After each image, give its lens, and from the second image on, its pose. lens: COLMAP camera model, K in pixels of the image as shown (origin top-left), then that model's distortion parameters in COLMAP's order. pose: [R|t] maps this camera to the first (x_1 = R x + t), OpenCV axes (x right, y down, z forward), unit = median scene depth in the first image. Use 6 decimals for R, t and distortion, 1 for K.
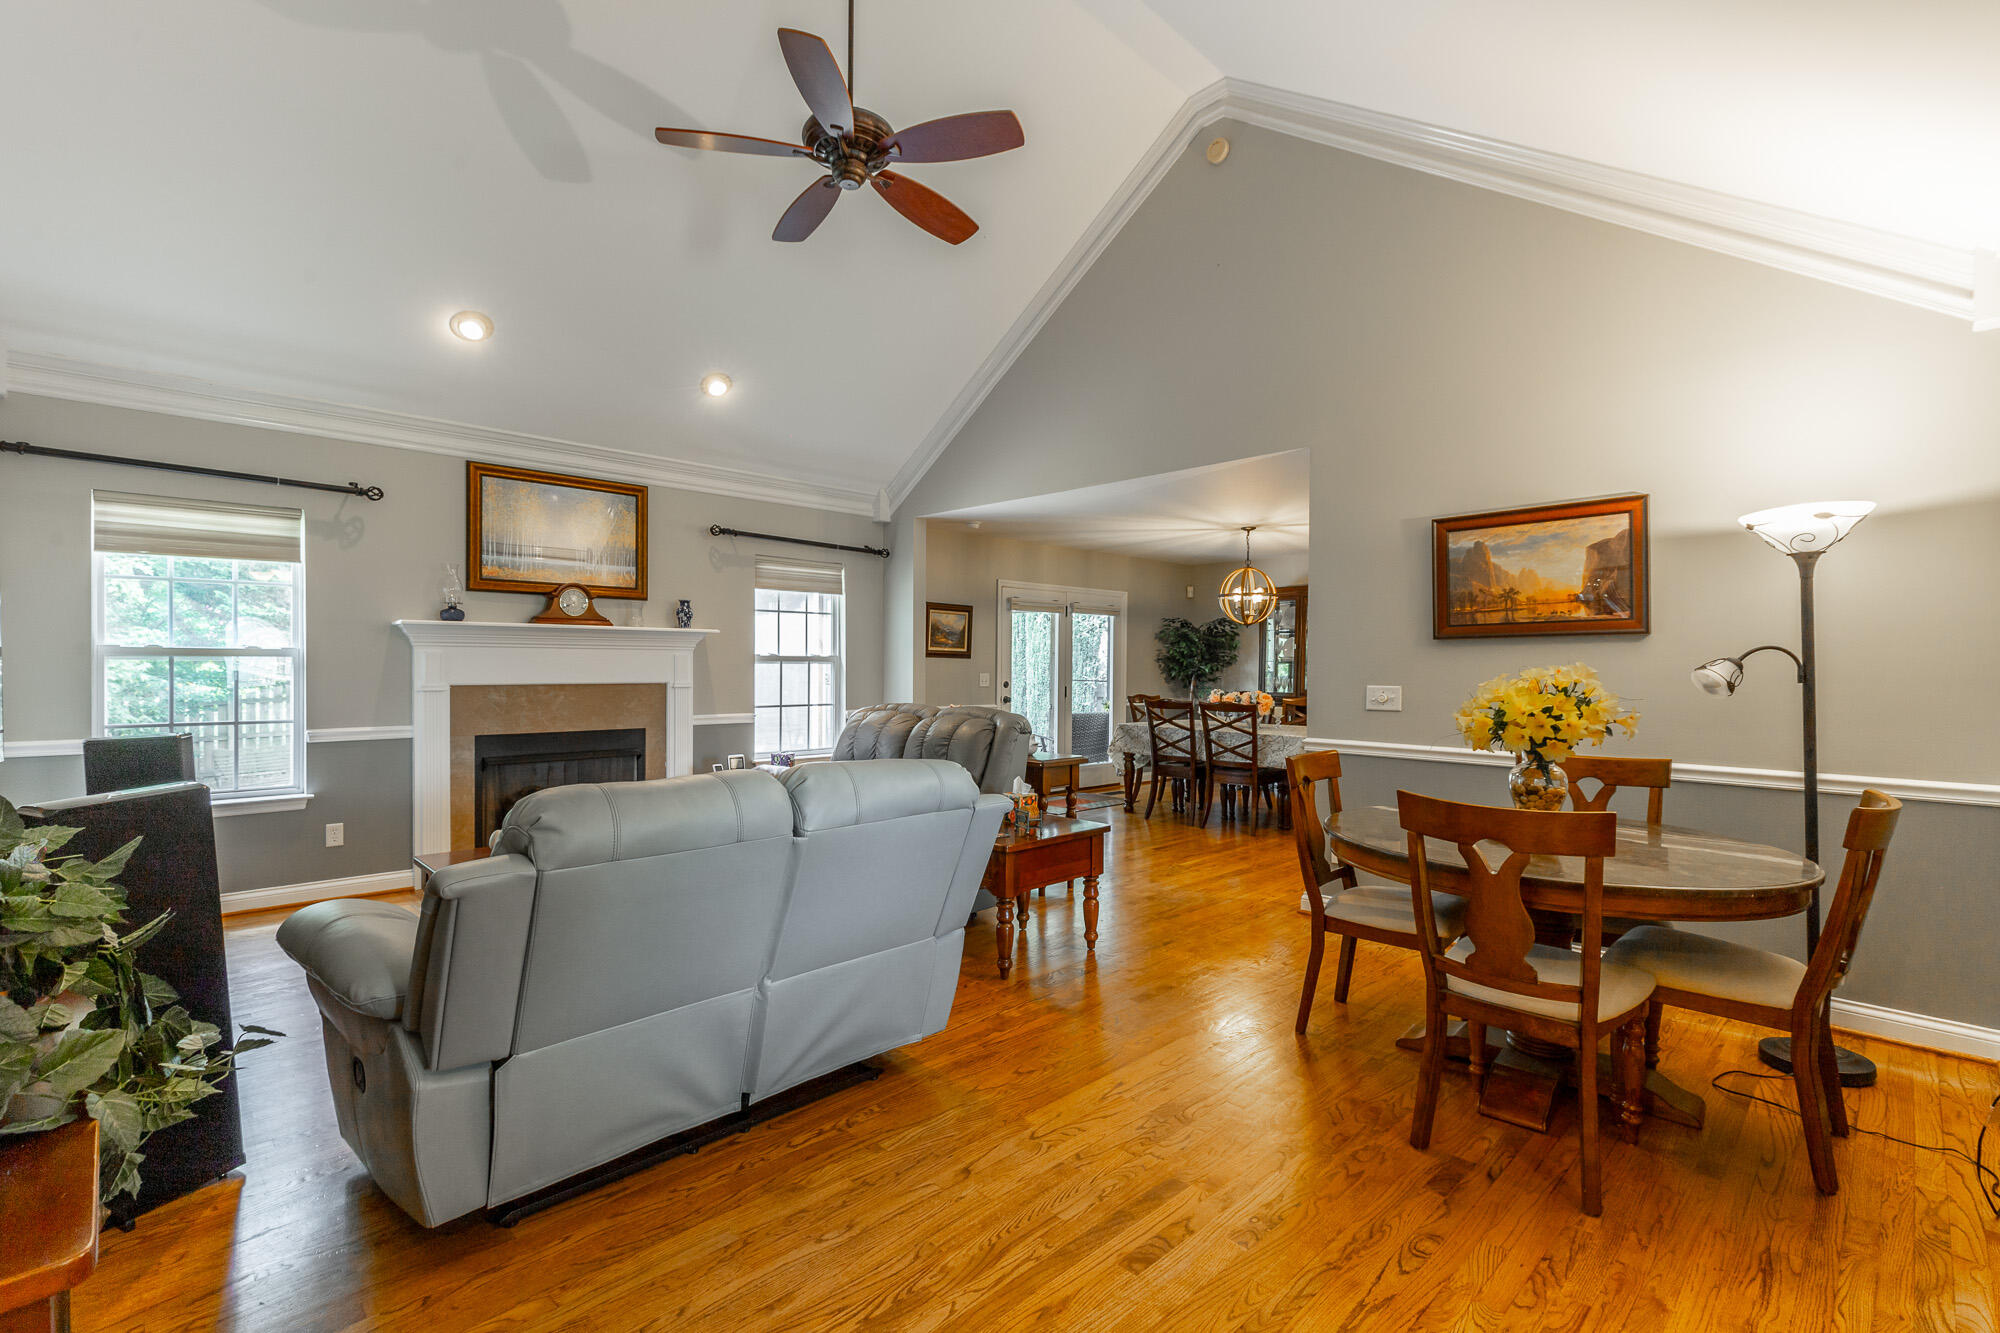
lens RADIAL K [[907.4, 0, 1003.8], [0, 907.4, 674.9], [0, 0, 1]] dist [0.008243, -0.001328]
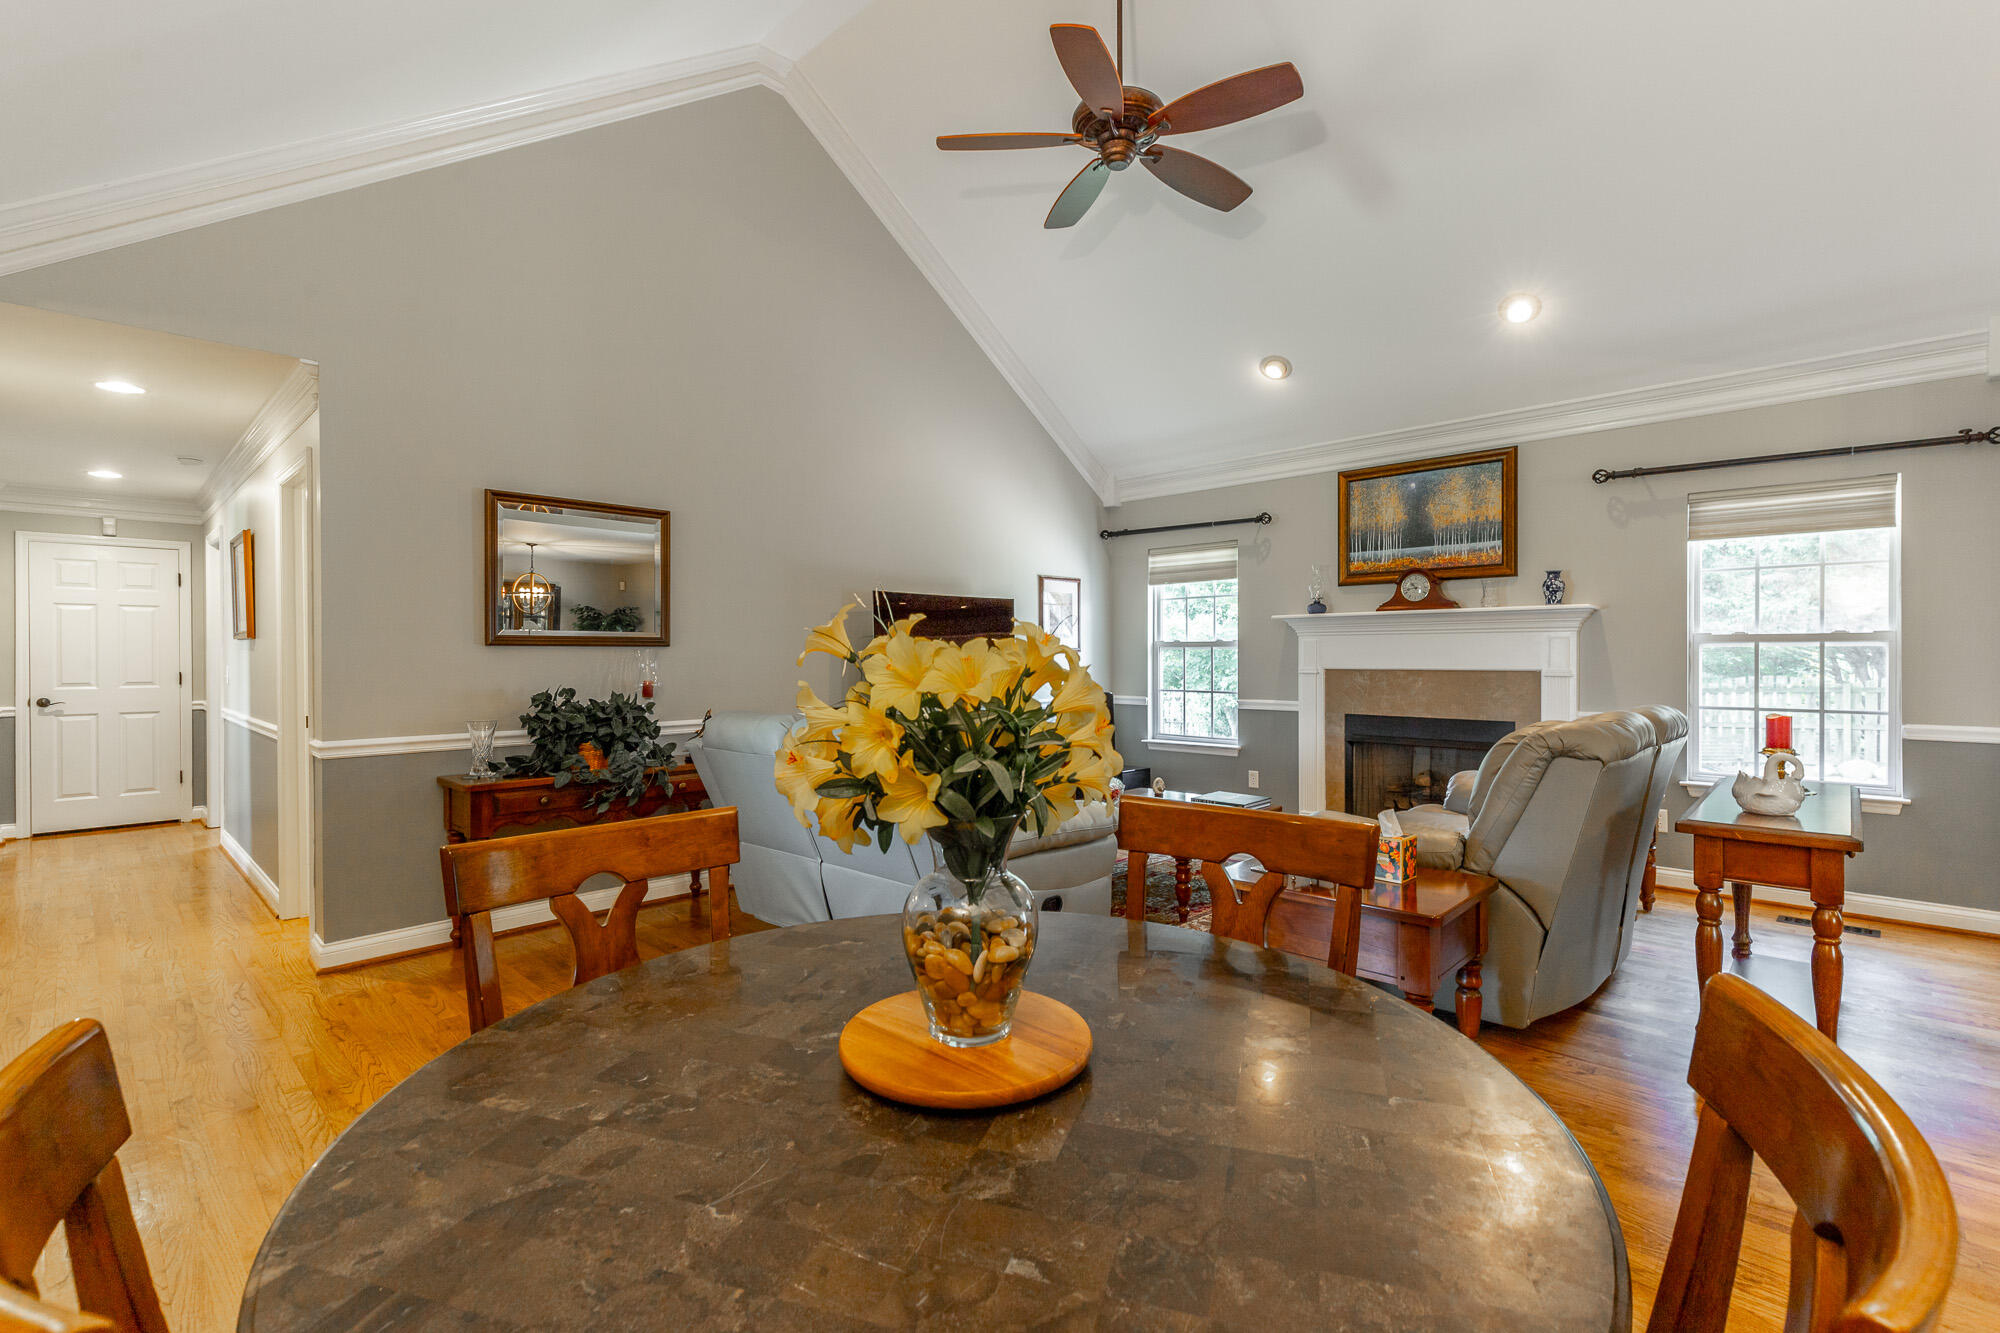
lens RADIAL K [[907.4, 0, 1000.2], [0, 907.4, 658.9], [0, 0, 1]] dist [0.008243, -0.001328]
pose [[0.015936, 0.001232, -0.999872, 0.461367], [-0.005613, 0.999984, 0.001143, -0.000347], [0.999857, 0.005594, 0.015943, 0.474476]]
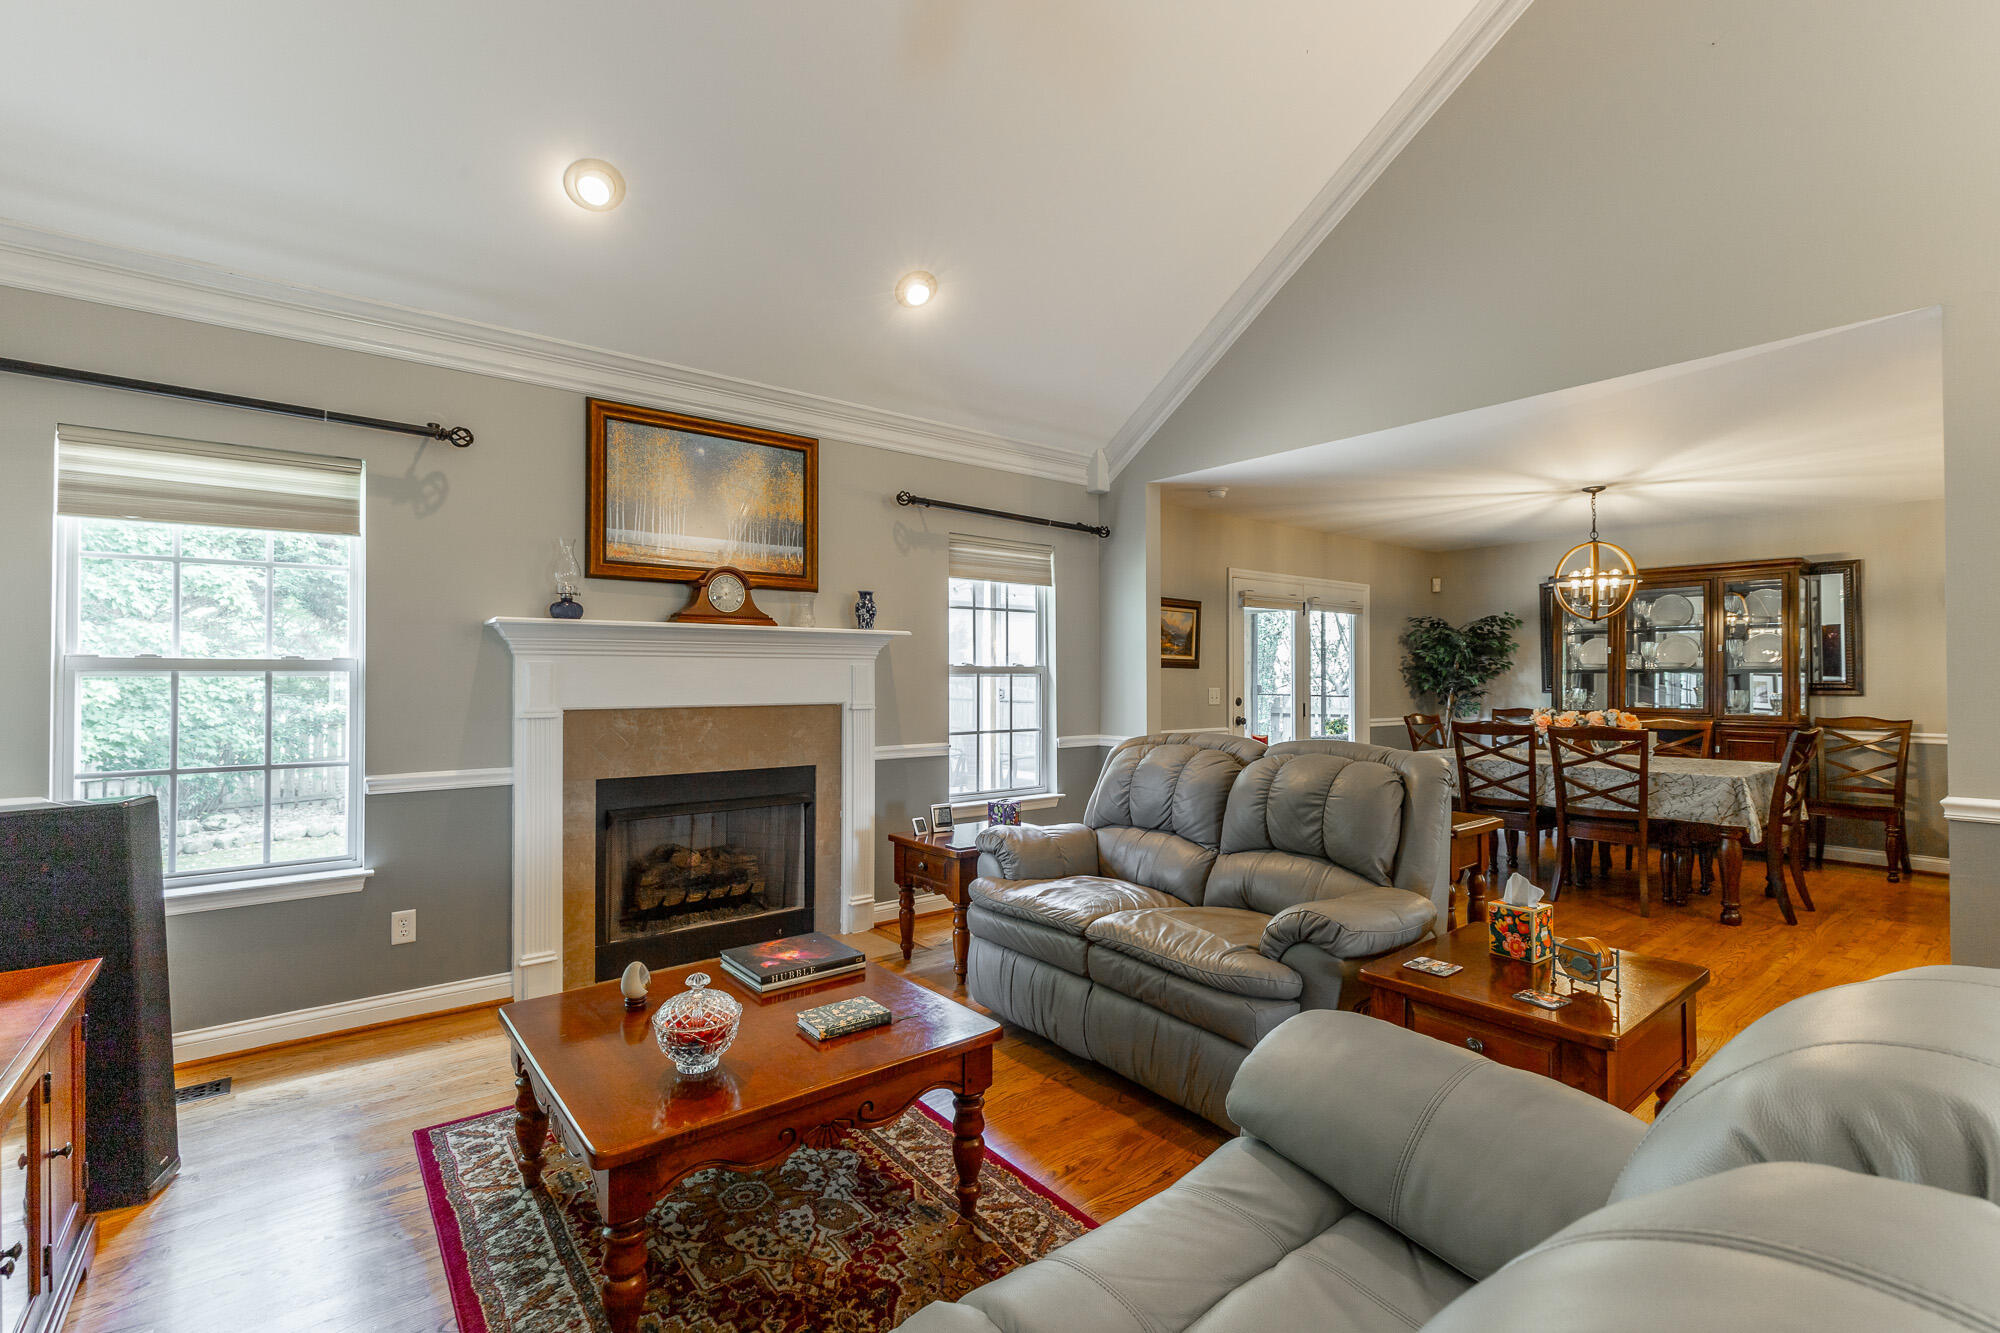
lens RADIAL K [[907.4, 0, 1012.7], [0, 907.4, 668.2], [0, 0, 1]] dist [0.008243, -0.001328]
pose [[0.995685, -0.007778, -0.092473, -0.161393], [0.005783, 0.999745, -0.021825, -0.003081], [0.092619, 0.021196, 0.995476, 0.271991]]
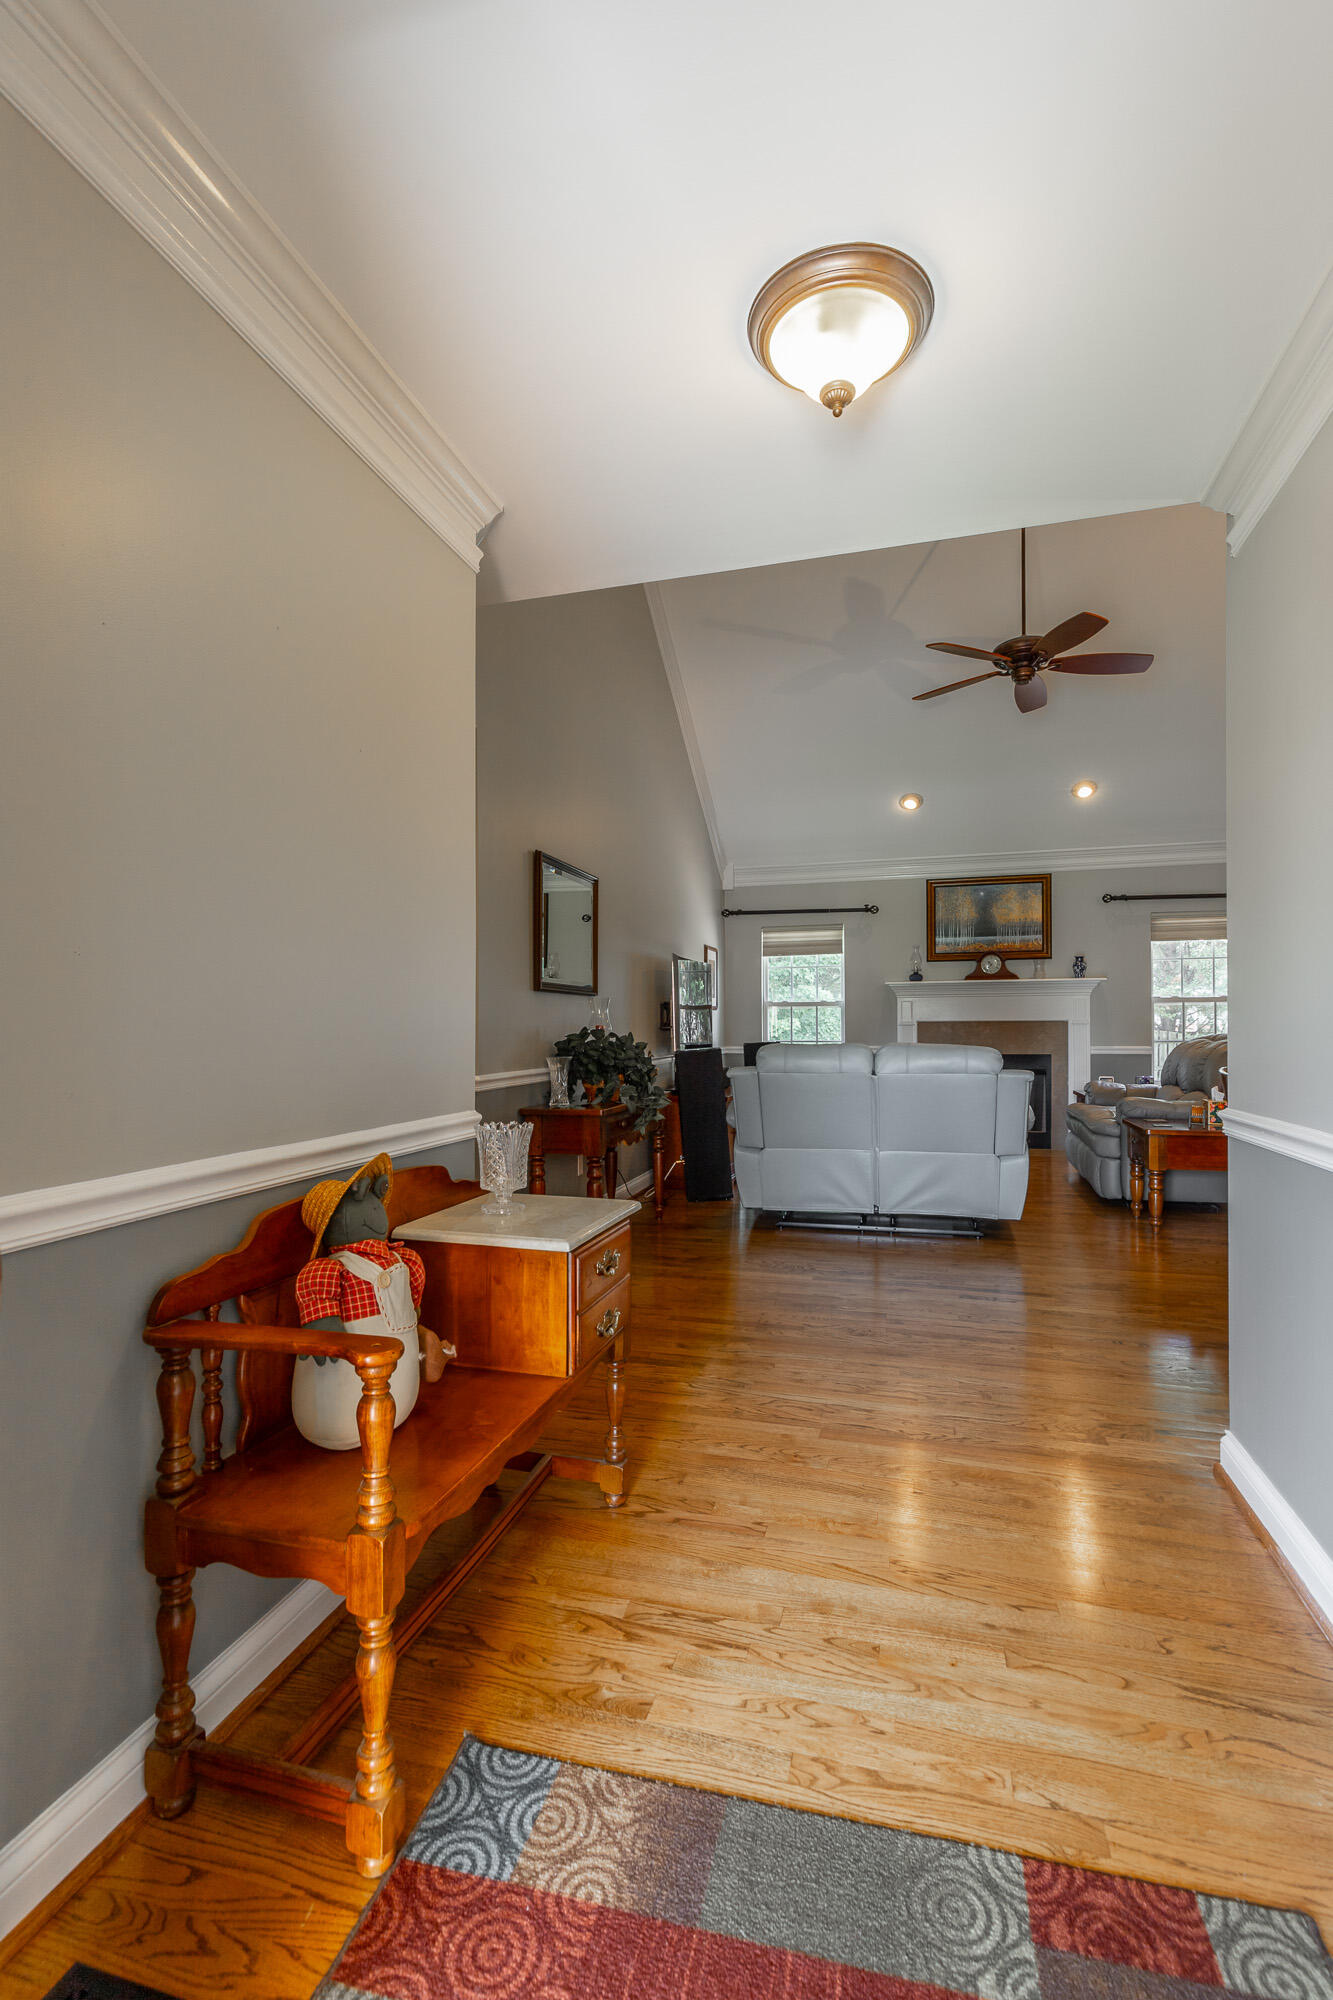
lens RADIAL K [[907.4, 0, 650.3], [0, 907.4, 1031.5], [0, 0, 1]] dist [0.008243, -0.001328]
pose [[0.489286, -0.003715, -0.872115, 0.468439], [-0.001190, 0.999987, -0.004927, 0.031156], [0.872122, 0.003449, 0.489276, -0.162098]]
